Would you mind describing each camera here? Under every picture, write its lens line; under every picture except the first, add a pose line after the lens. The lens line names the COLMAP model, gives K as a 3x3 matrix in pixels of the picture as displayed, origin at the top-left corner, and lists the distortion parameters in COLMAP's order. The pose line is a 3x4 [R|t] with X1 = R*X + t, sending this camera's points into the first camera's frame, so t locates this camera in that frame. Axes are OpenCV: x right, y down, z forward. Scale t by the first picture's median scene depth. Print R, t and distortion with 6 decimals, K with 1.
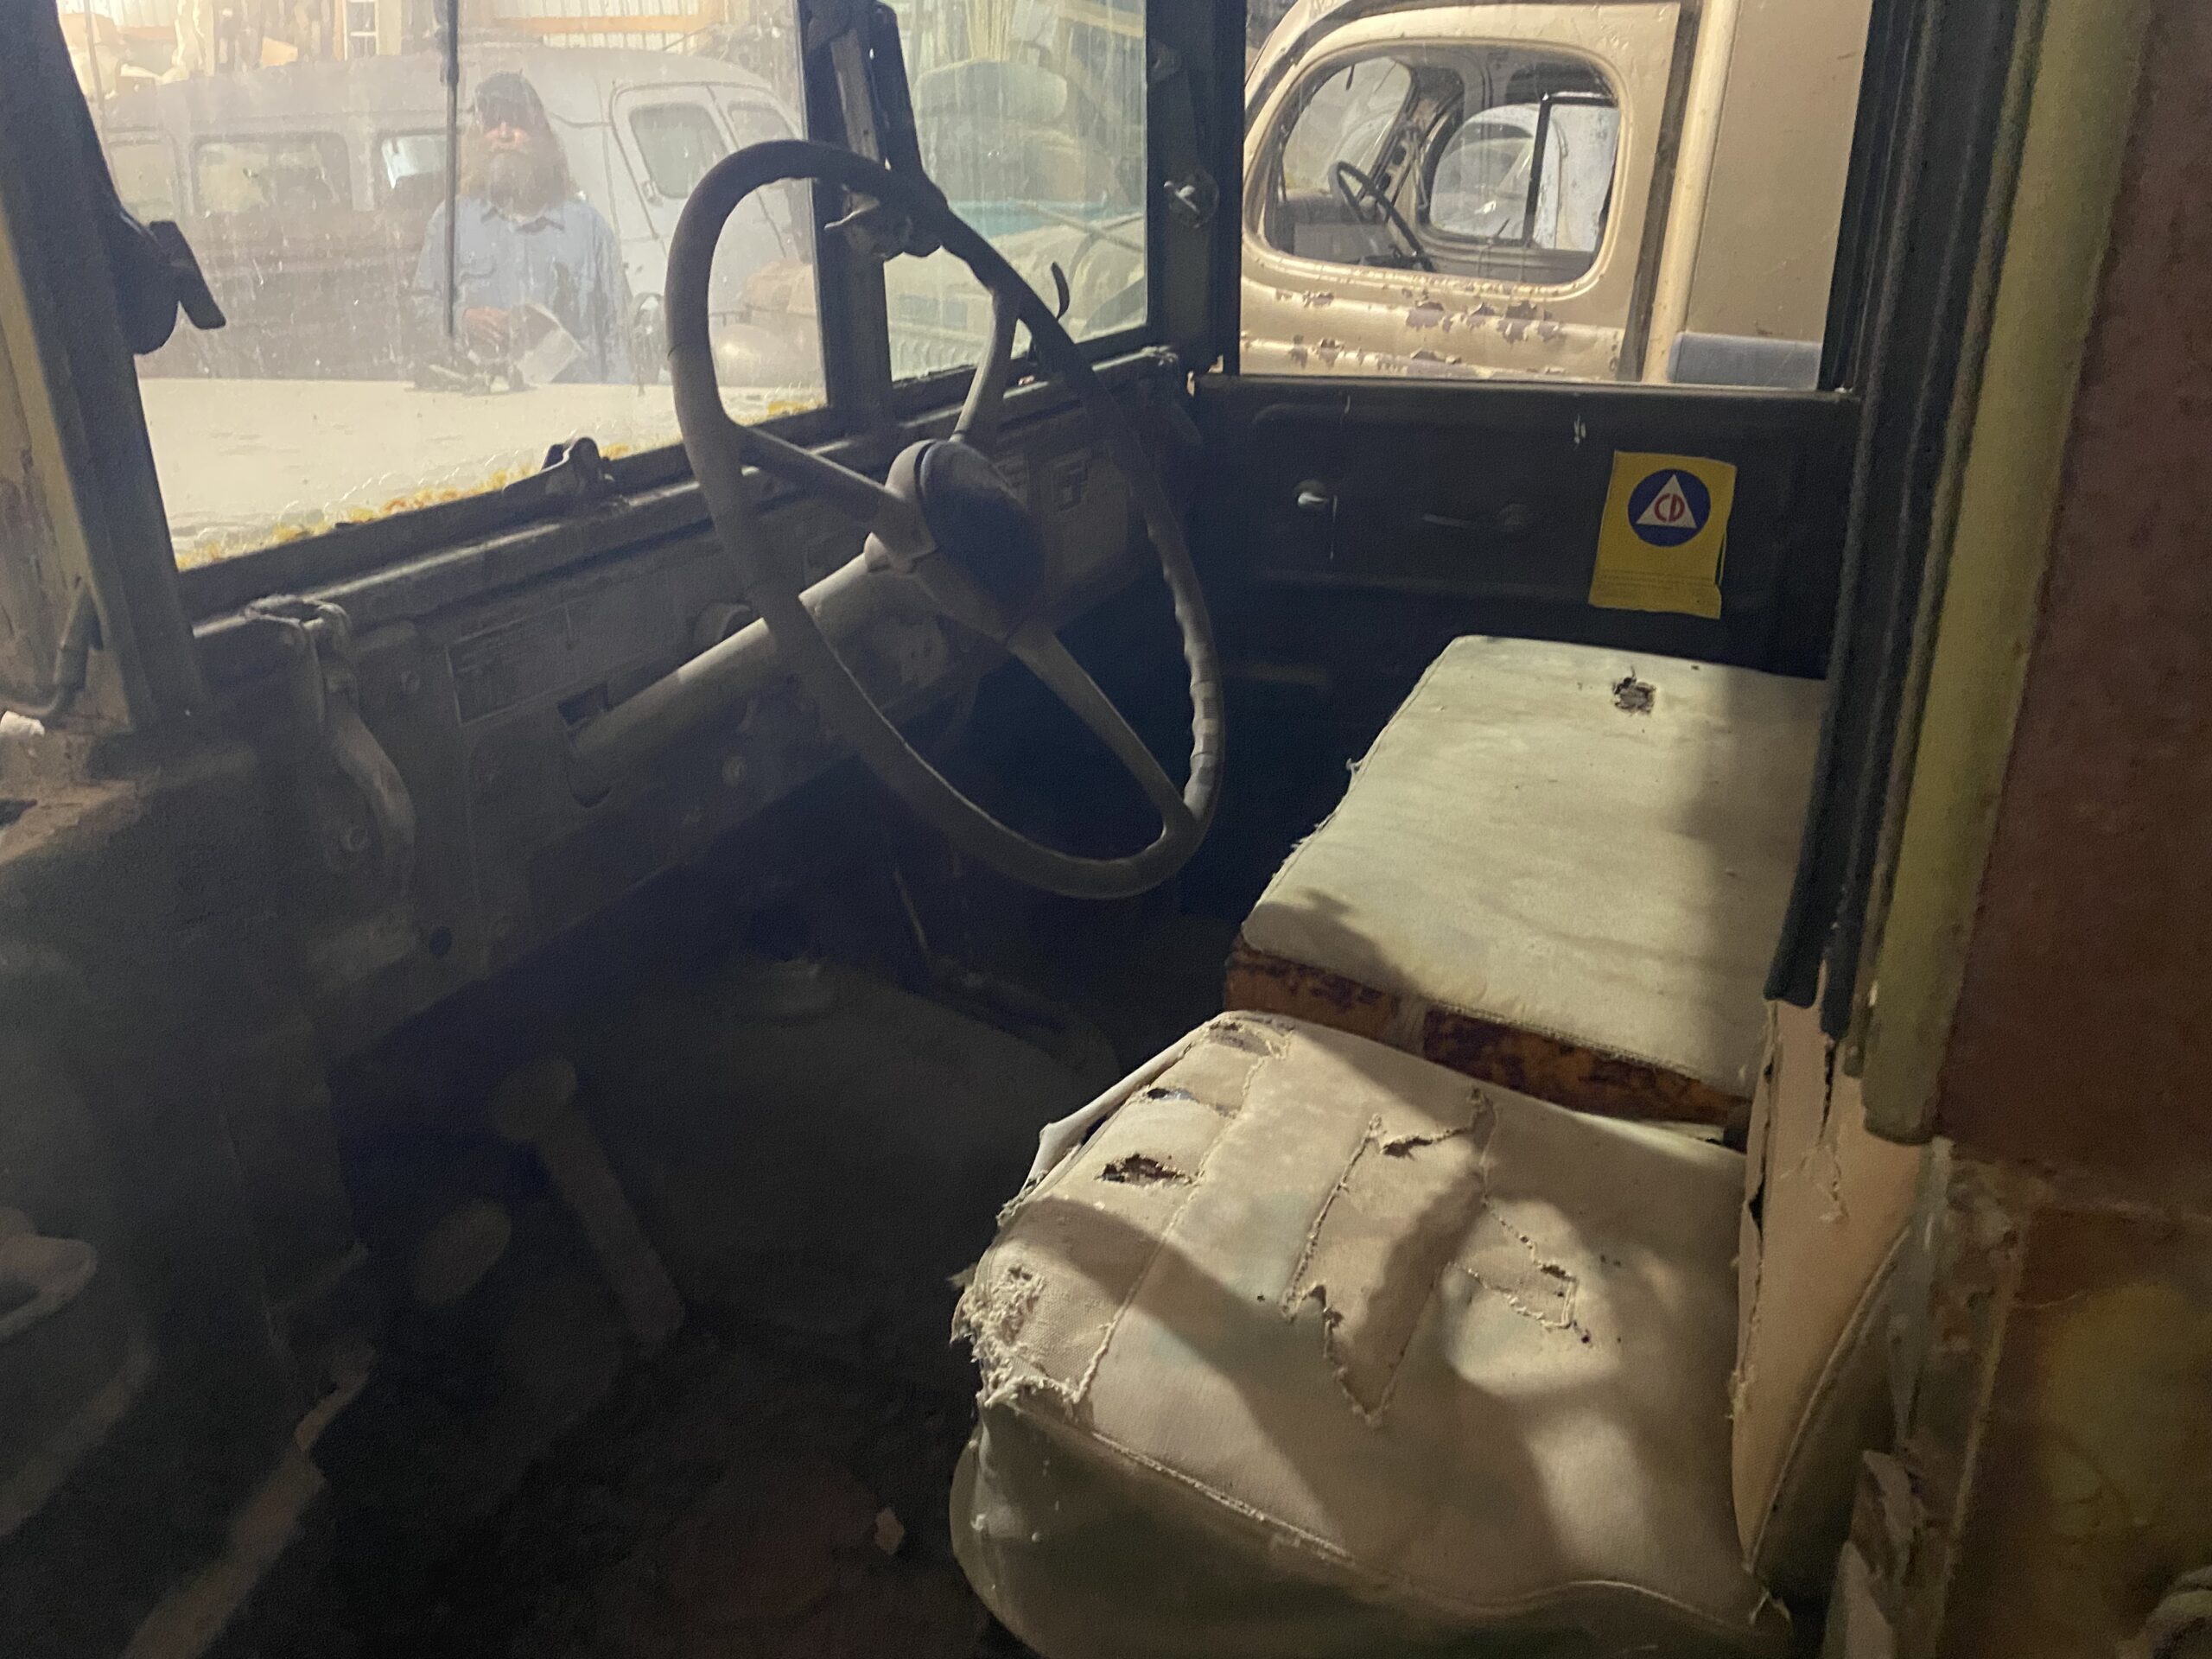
lens RADIAL K [[1681.7, 0, 1132.4], [0, 1681.7, 834.4], [0, 0, 1]] dist [0.103989, -0.271935]
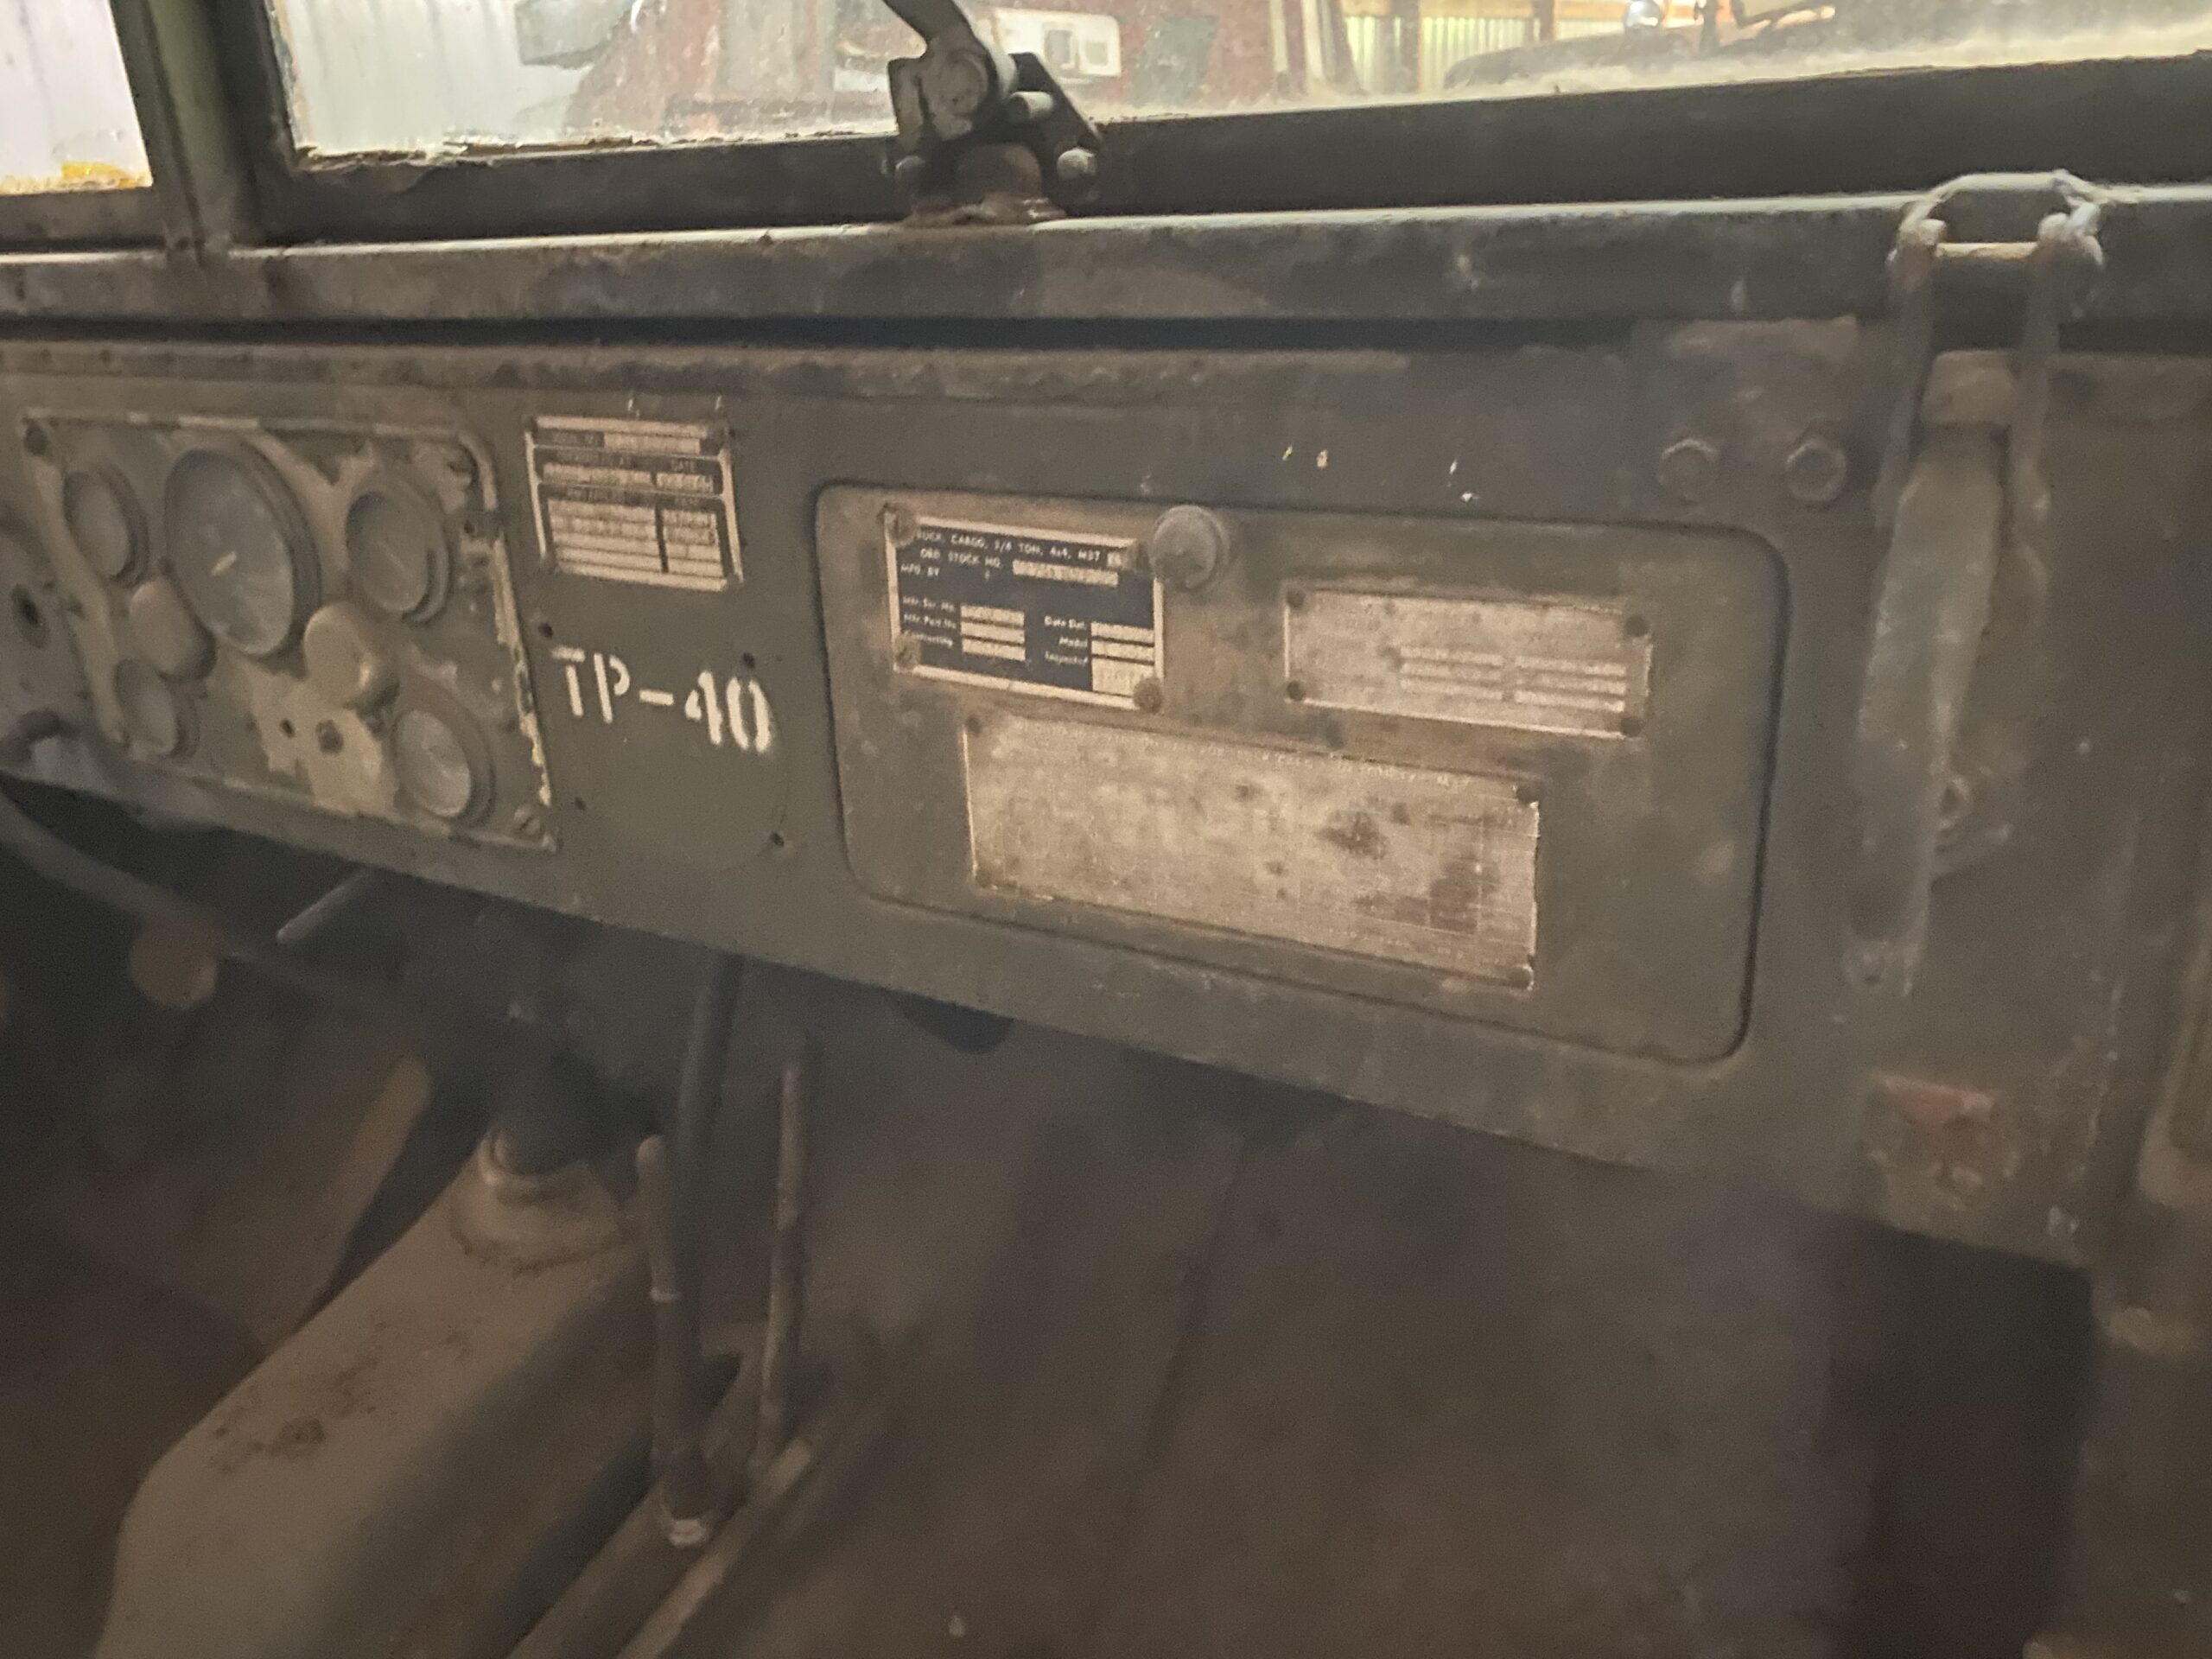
lens RADIAL K [[1659.3, 0, 1150.1], [0, 1659.3, 819.5], [0, 0, 1]] dist [0.007449, -0.029653]
pose [[-0.133979, 0.379655, -0.915375, 0.343910], [-0.329105, 0.854232, 0.402465, -0.437713], [0.934740, 0.355176, 0.010498, 1.515849]]
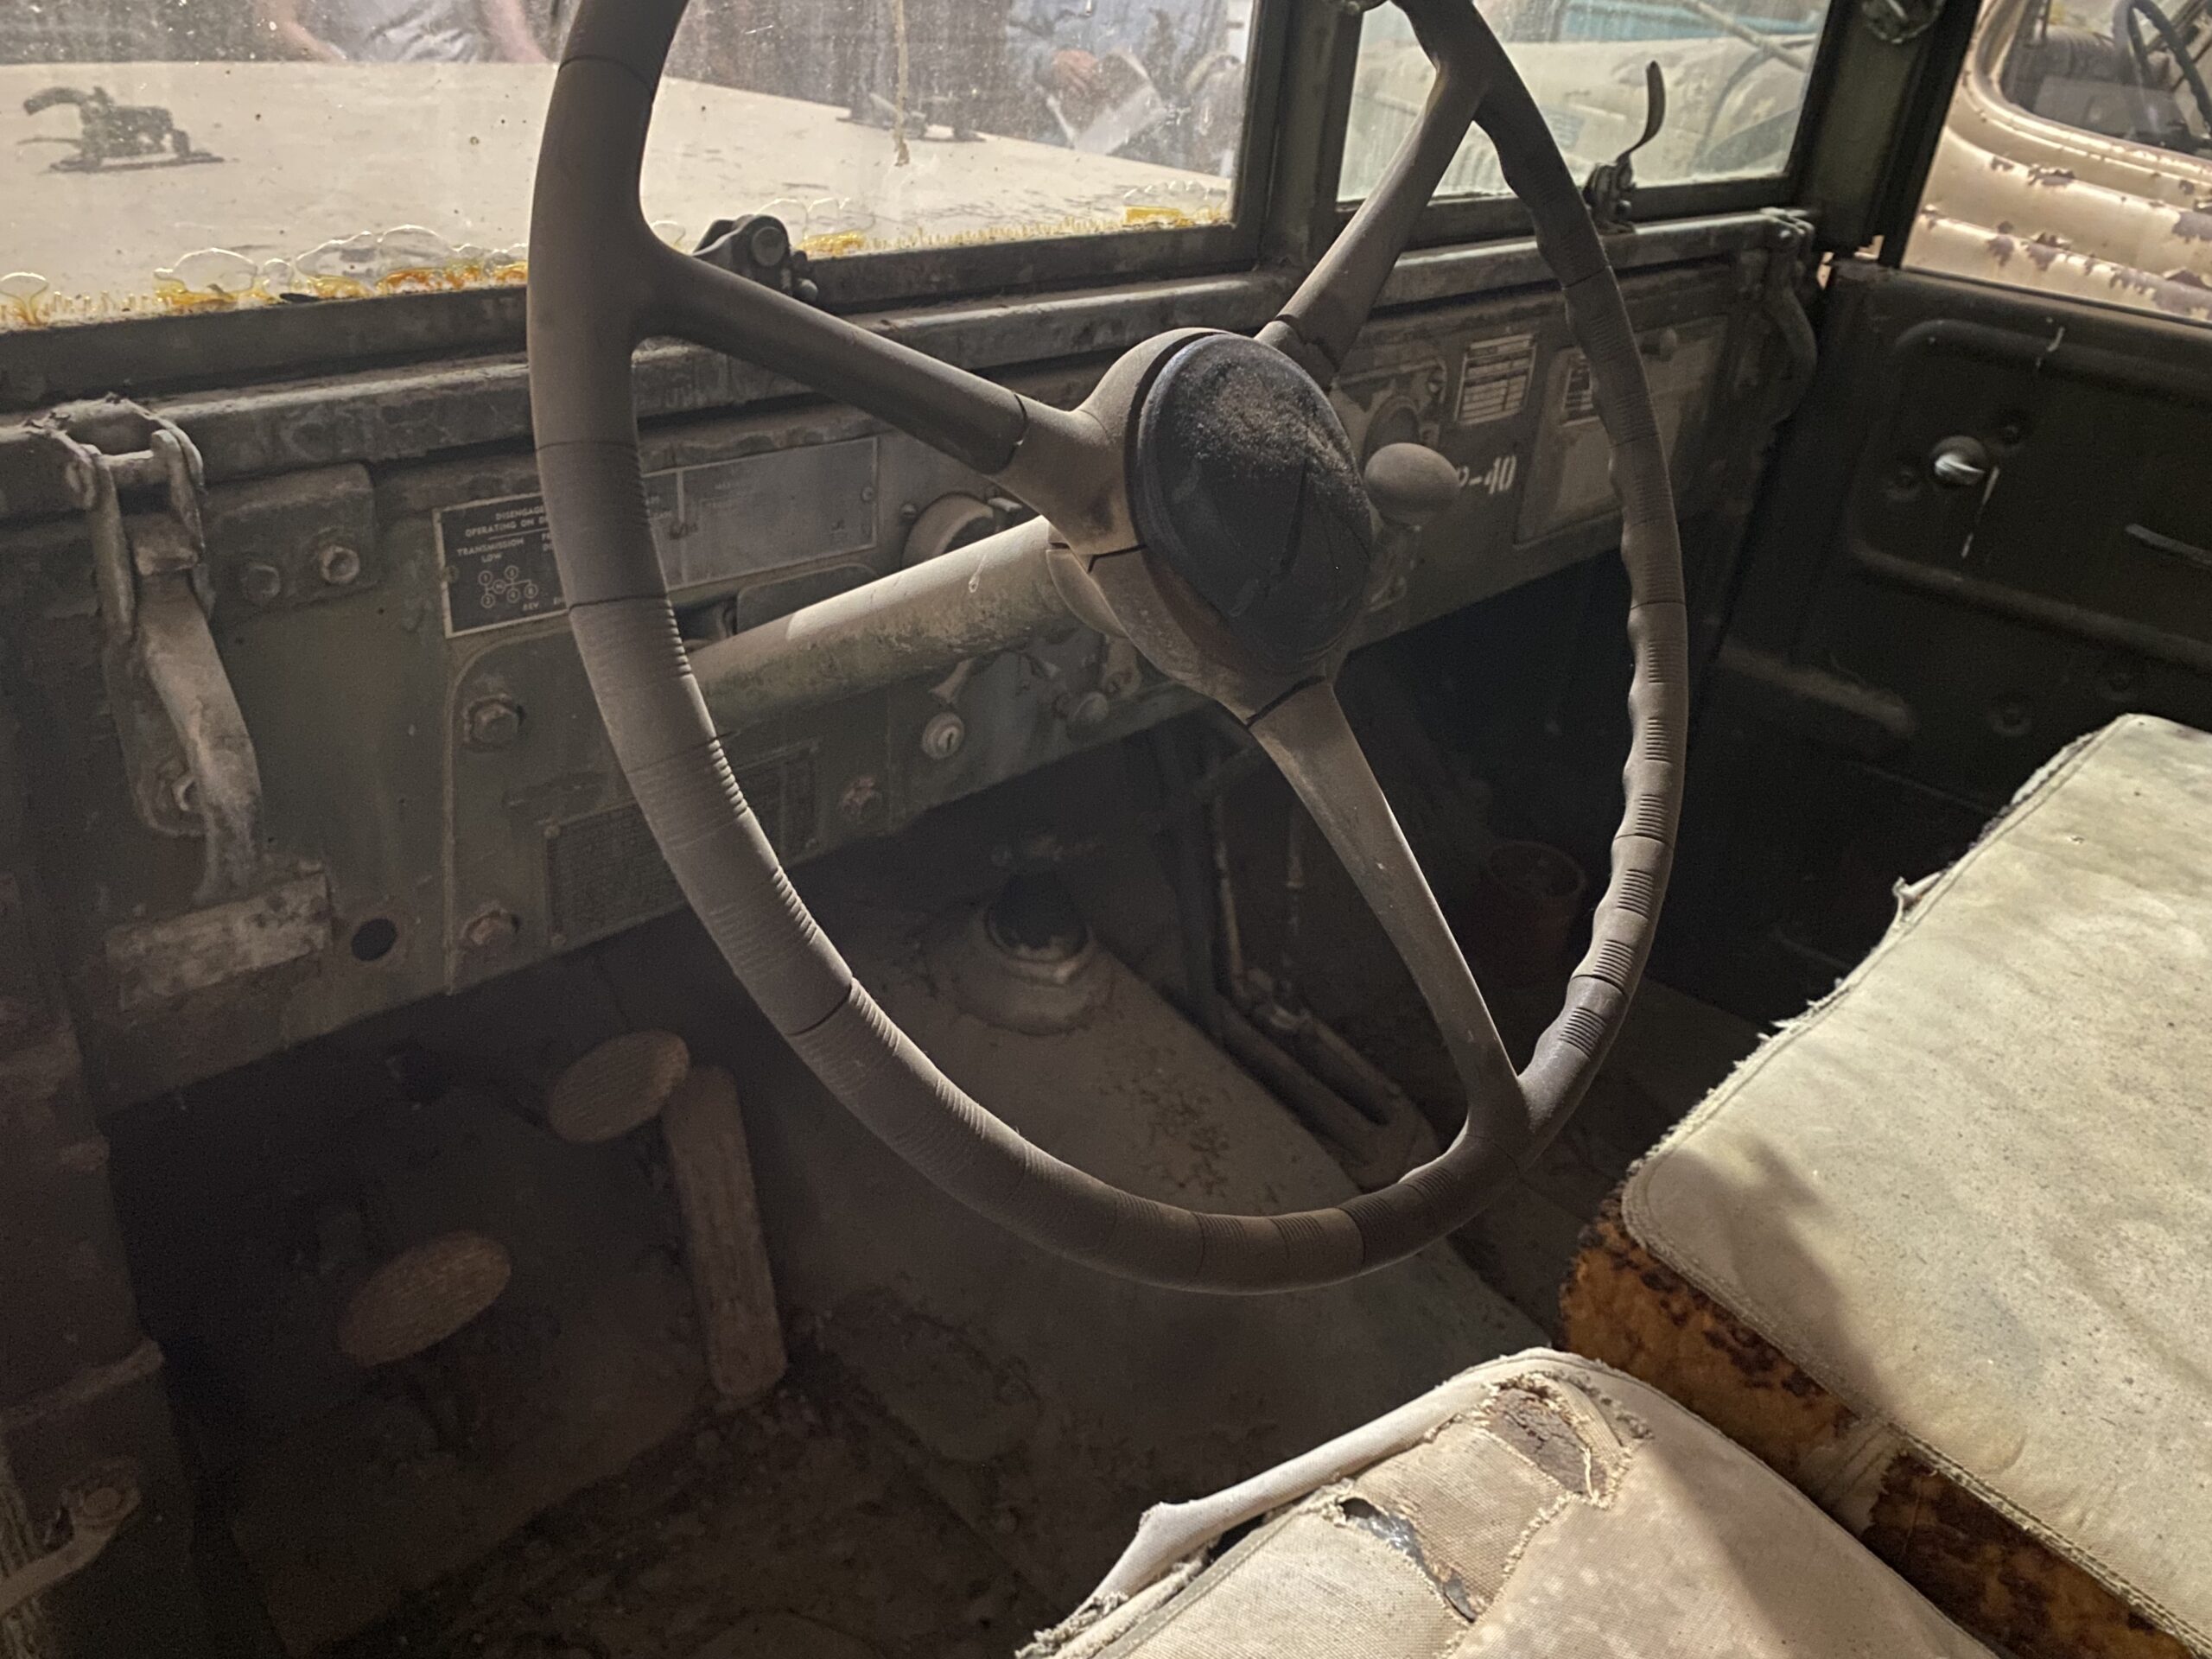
lens RADIAL K [[1706.7, 0, 1099.2], [0, 1706.7, 820.1], [0, 0, 1]] dist [0.008782, -0.011244]
pose [[0.922007, 0.260732, -0.286220, 0.033478], [-0.232272, 0.963940, 0.129880, -0.113414], [0.309763, -0.053270, 0.949320, 0.368211]]
